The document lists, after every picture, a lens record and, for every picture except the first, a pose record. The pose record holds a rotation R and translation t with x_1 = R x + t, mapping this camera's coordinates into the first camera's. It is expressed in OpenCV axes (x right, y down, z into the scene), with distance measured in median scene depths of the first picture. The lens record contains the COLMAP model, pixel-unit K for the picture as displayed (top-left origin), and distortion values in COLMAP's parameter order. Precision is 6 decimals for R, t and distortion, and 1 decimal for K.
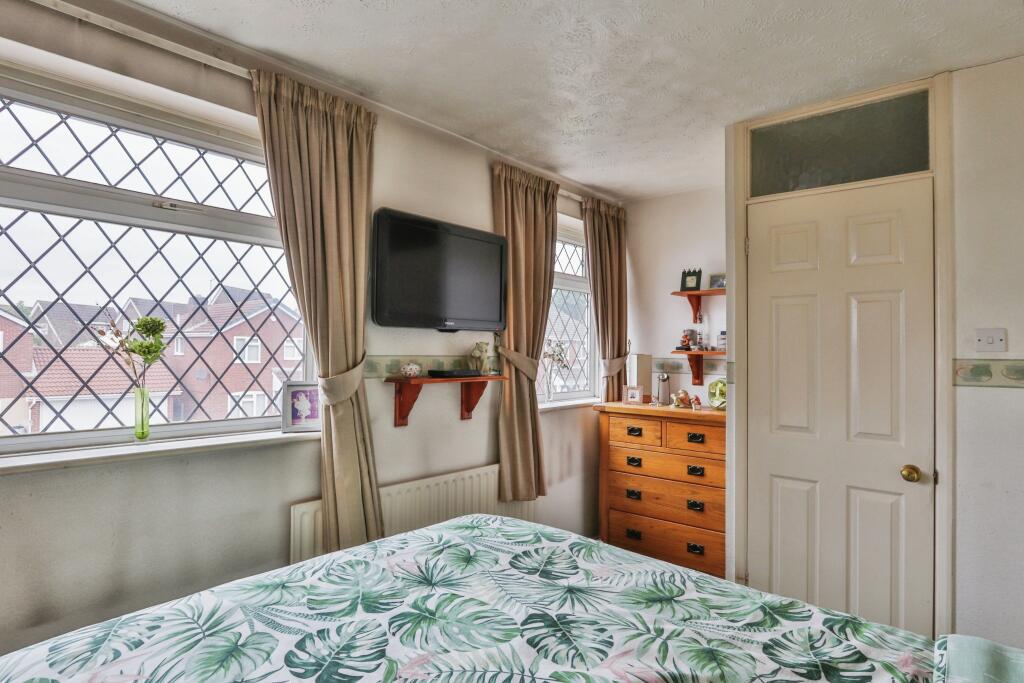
lens RADIAL K [[567.6, 0, 507.2], [0, 567.6, 343.9], [0, 0, 1]] dist [-0.026734, 0.002138]
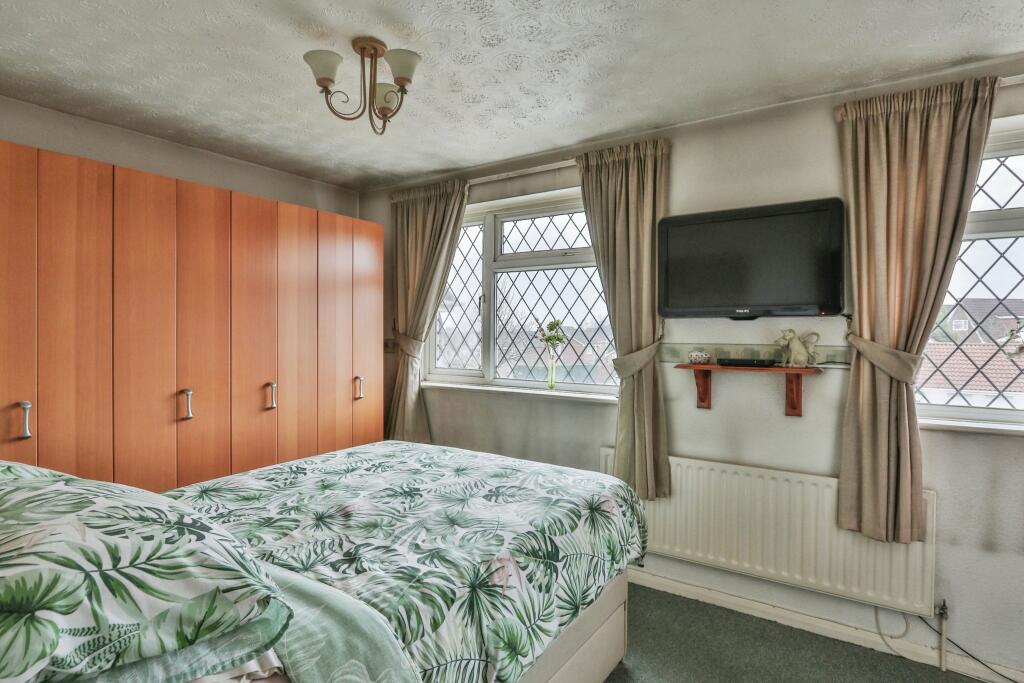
lens RADIAL K [[567.6, 0, 507.7], [0, 567.6, 342.3], [0, 0, 1]] dist [-0.026734, 0.002138]
pose [[0.099873, 0.001256, -0.994999, 1.101426], [-0.003053, 0.999995, 0.000955, 0.025374], [0.994995, 0.002943, 0.099877, 0.686563]]
